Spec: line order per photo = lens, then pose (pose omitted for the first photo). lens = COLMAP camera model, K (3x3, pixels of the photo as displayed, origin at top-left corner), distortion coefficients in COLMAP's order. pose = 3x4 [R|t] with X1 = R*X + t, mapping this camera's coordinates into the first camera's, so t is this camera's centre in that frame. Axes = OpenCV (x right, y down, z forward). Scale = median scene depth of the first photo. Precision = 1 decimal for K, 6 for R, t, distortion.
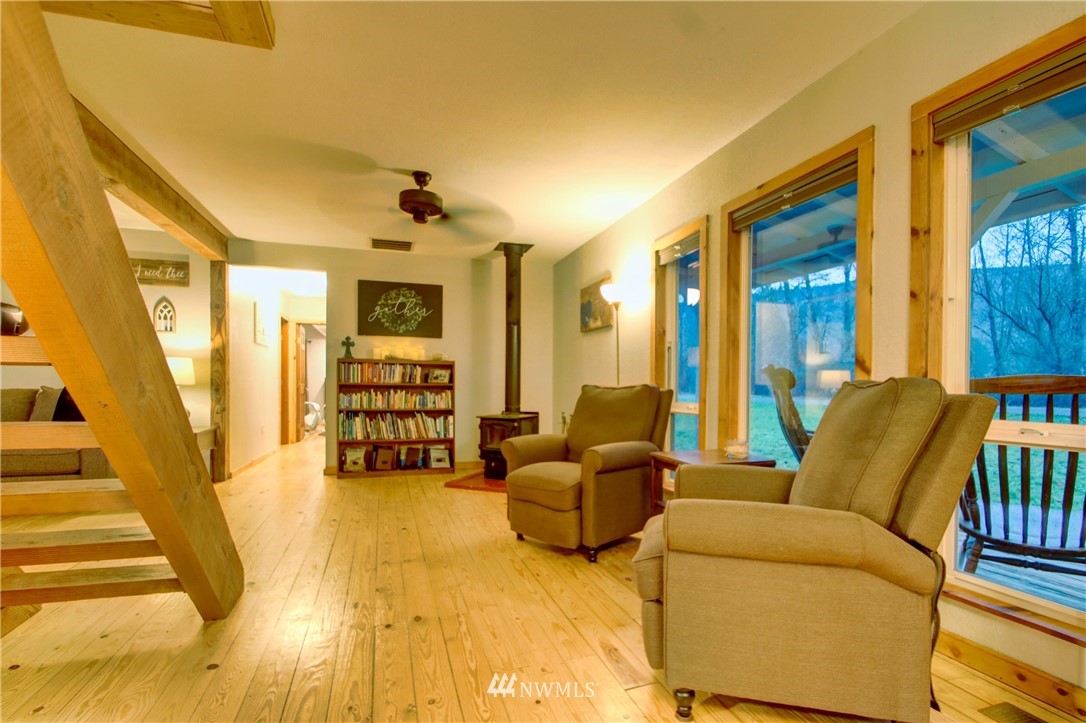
lens RADIAL K [[509.6, 0, 551.7], [0, 509.6, 392.2], [0, 0, 1]] dist [0.016725, -0.018260]
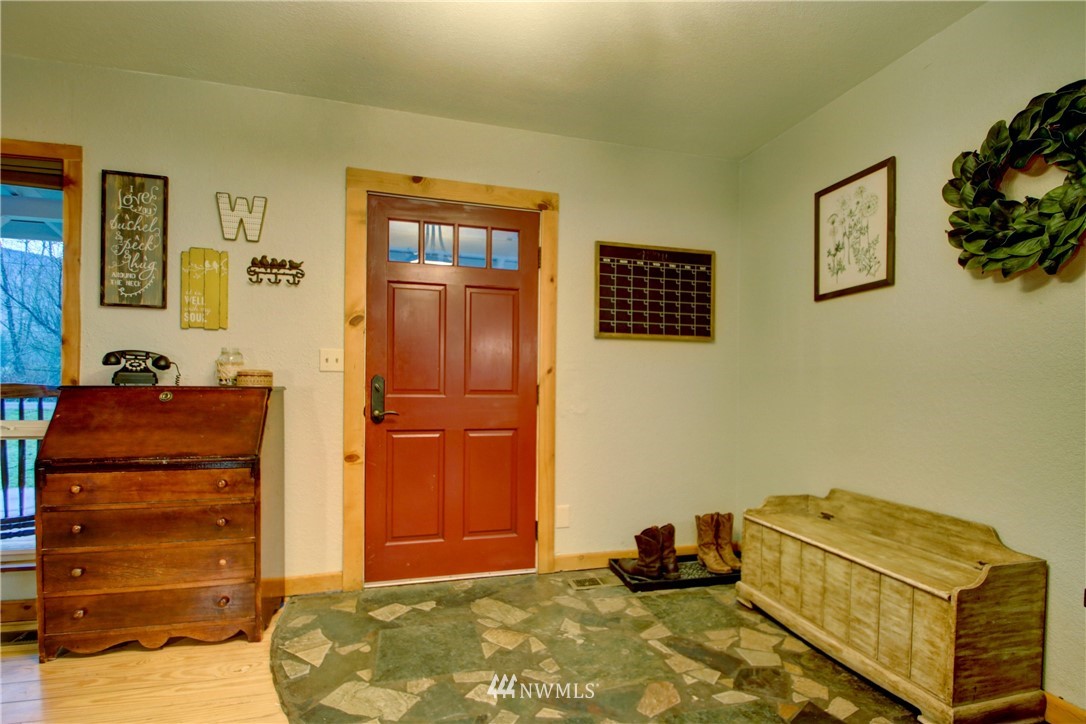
lens RADIAL K [[509.6, 0, 551.7], [0, 509.6, 392.7], [0, 0, 1]] dist [0.016725, -0.018260]
pose [[0.043819, -0.010802, 0.998981, -0.017261], [-0.000232, 0.999941, 0.010823, -0.001556], [-0.999039, -0.000706, 0.043814, -0.027068]]
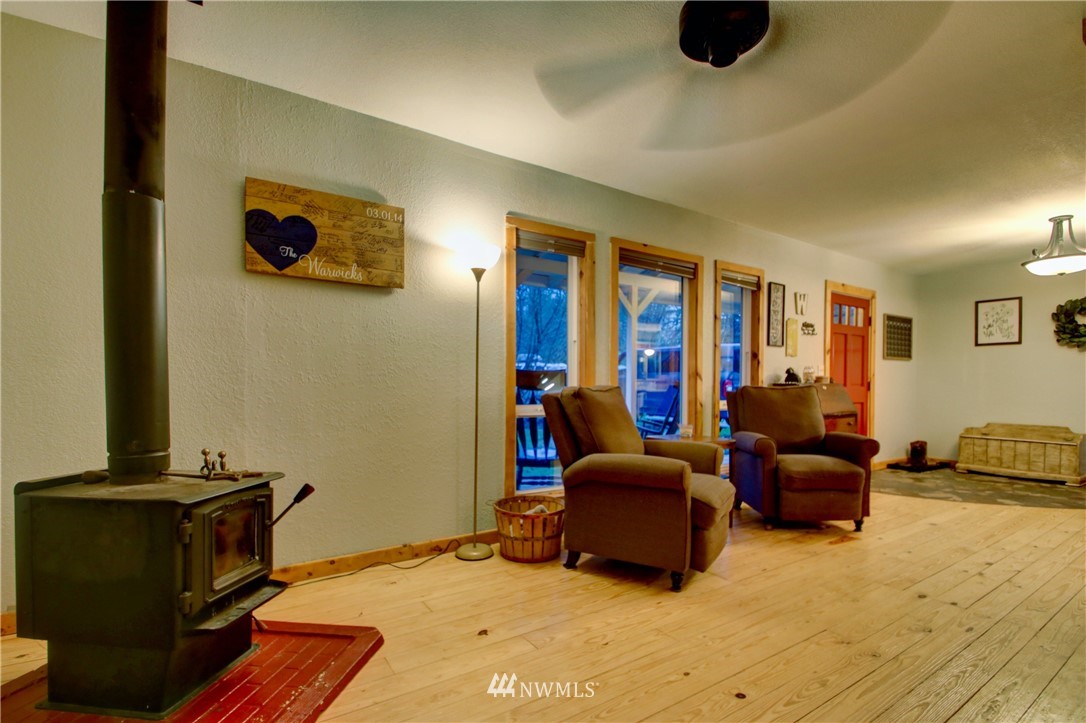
lens RADIAL K [[509.6, 0, 551.7], [0, 509.6, 392.2], [0, 0, 1]] dist [0.016725, -0.018260]
pose [[-0.276746, -0.018122, 0.960772, -0.077395], [0.006171, 0.999768, 0.020635, -0.002699], [-0.960923, 0.011640, -0.276570, 0.145447]]
